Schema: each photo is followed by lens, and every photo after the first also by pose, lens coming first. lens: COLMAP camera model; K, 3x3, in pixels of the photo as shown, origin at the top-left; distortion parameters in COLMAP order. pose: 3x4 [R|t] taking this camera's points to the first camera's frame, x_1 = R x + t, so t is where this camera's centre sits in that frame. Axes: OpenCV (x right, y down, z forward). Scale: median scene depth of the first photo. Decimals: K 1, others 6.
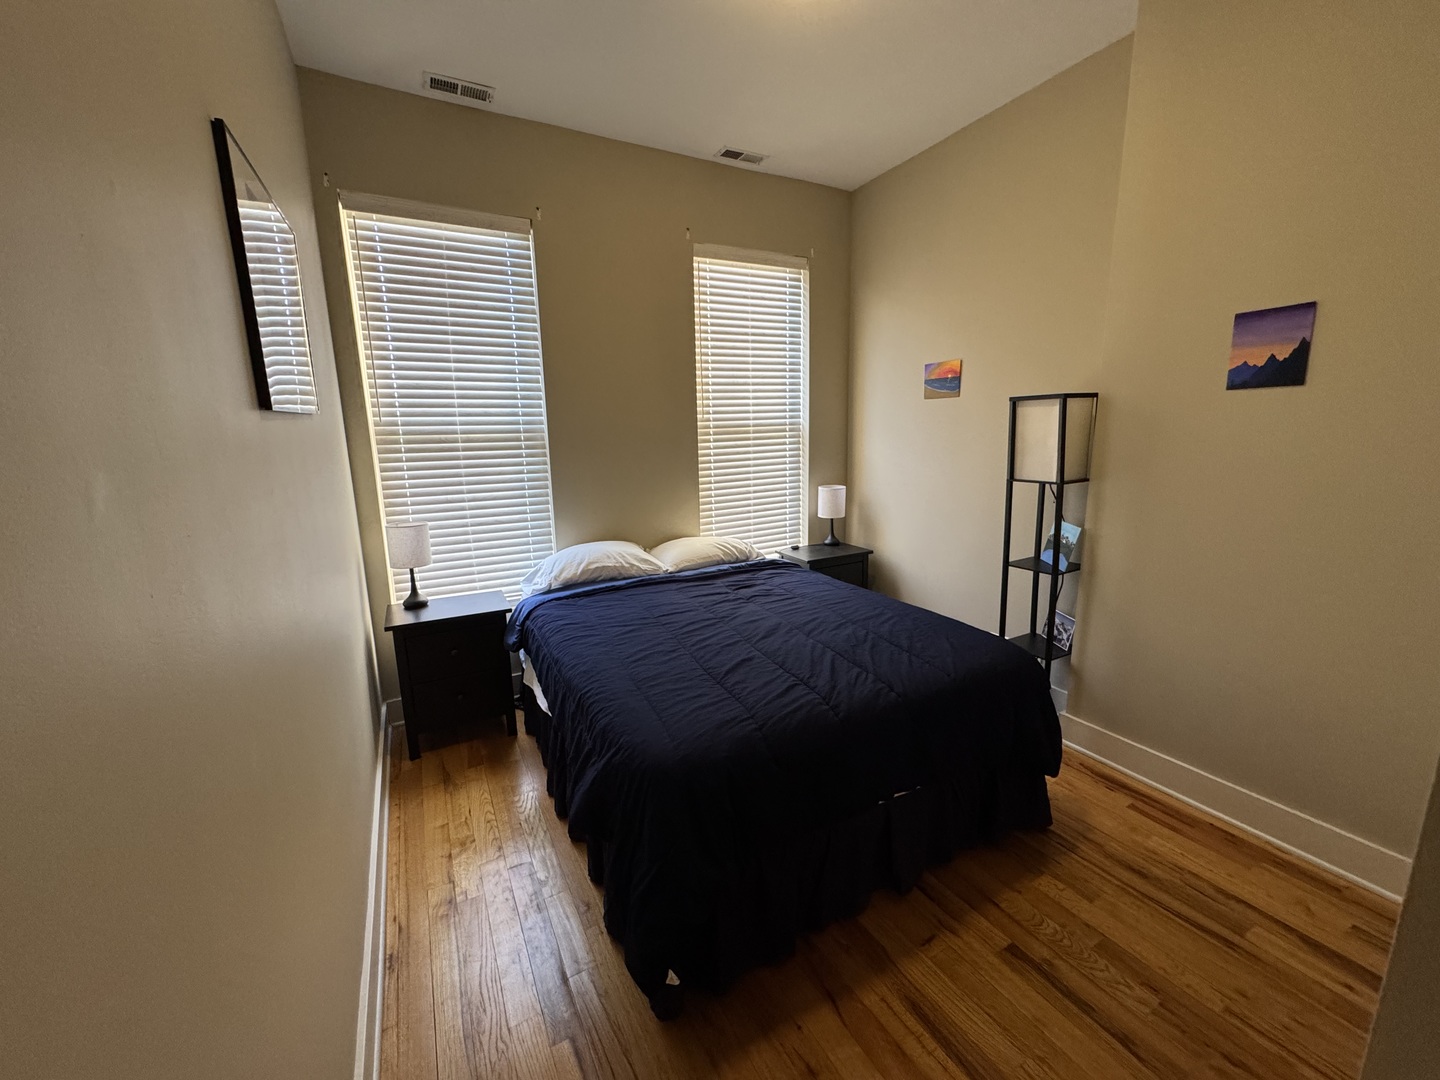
lens RADIAL K [[575.1, 0, 722.0], [0, 575.1, 536.1], [0, 0, 1]] dist [0.001690, -0.000459]
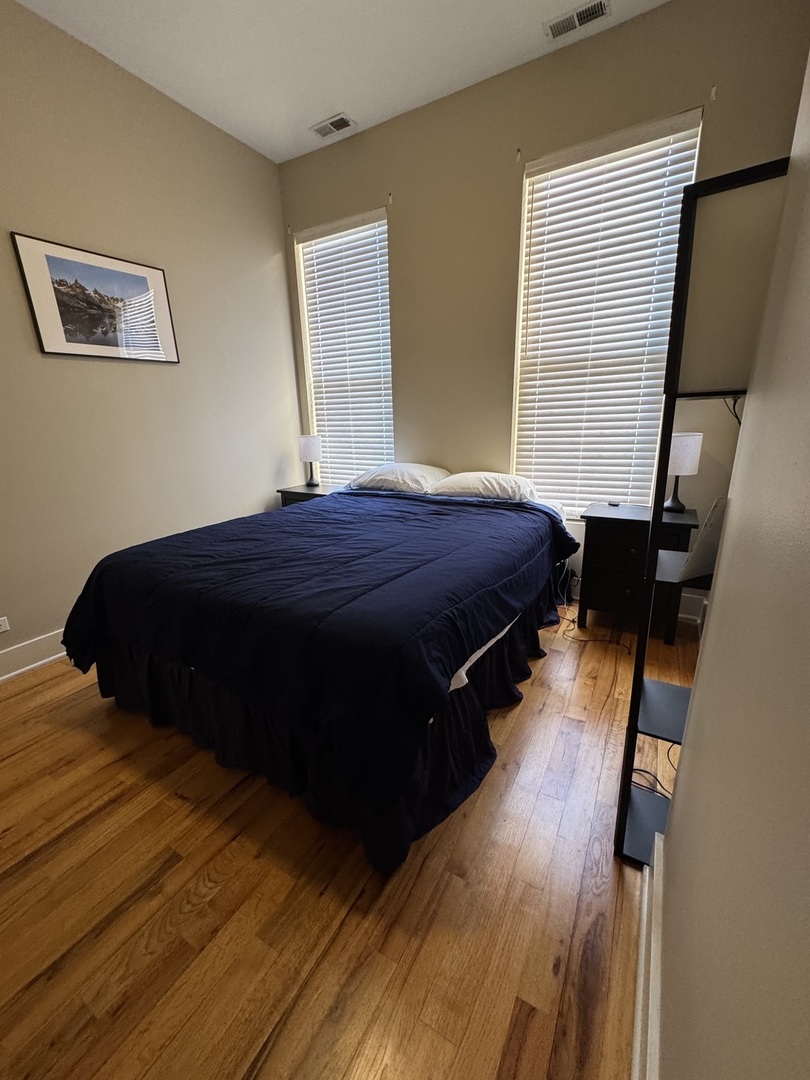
lens RADIAL K [[431.3, 0, 409.4], [0, 431.3, 539.0], [0, 0, 1]] dist [0.001690, -0.000459]
pose [[0.519127, 0.239266, -0.820524, 0.793623], [-0.145491, 0.970744, 0.191021, -0.012799], [0.842223, 0.020215, 0.538750, 0.616500]]
